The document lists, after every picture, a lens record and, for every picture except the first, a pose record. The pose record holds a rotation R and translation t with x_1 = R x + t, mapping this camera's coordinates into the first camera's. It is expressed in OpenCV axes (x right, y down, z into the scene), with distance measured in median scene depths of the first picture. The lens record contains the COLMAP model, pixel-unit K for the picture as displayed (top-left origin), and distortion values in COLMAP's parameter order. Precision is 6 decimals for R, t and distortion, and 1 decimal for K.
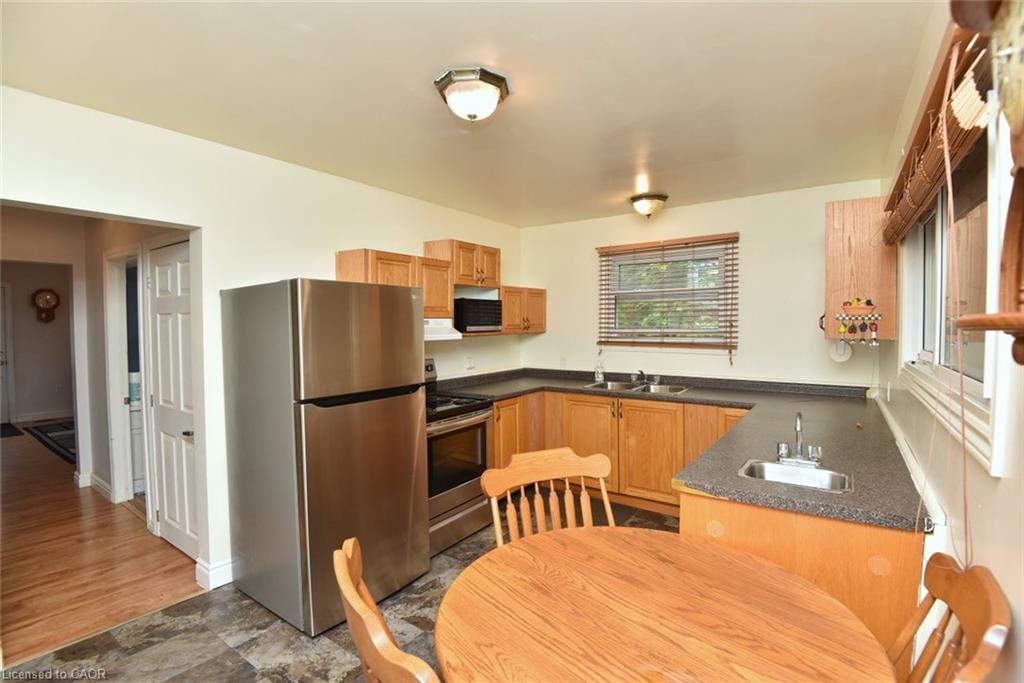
lens RADIAL K [[480.3, 0, 521.6], [0, 480.3, 339.8], [0, 0, 1]] dist [-0.025240, -0.008022]
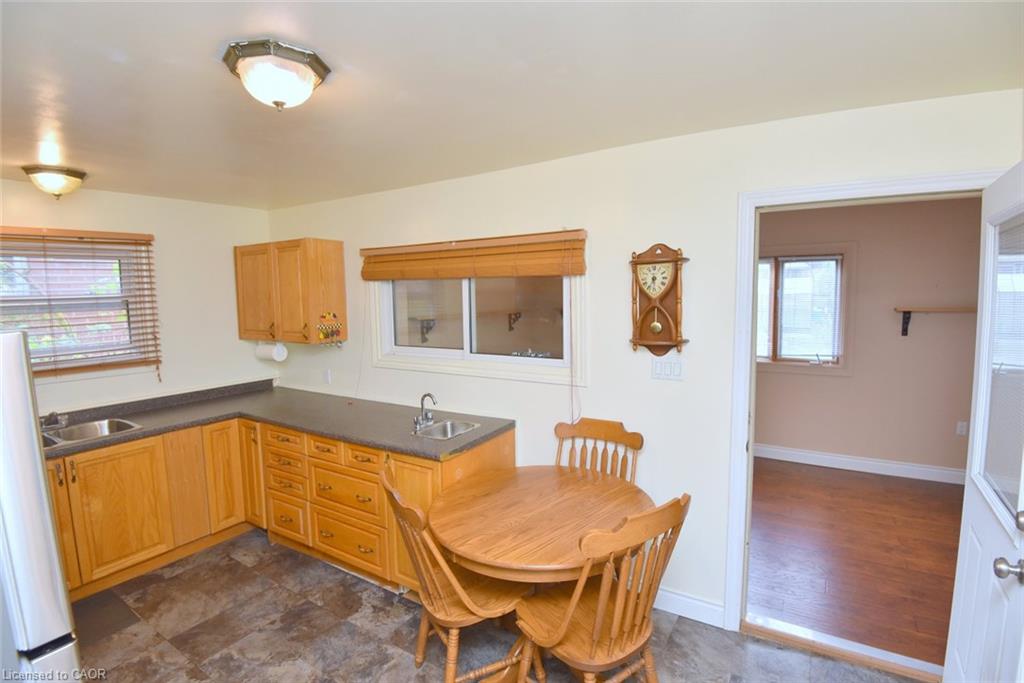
lens RADIAL K [[480.3, 0, 521.0], [0, 480.3, 338.7], [0, 0, 1]] dist [-0.025240, -0.008022]
pose [[-0.059291, -0.093985, 0.993806, -0.496083], [0.046954, 0.994193, 0.096823, -0.084341], [-0.997136, 0.052404, -0.054534, 0.368047]]
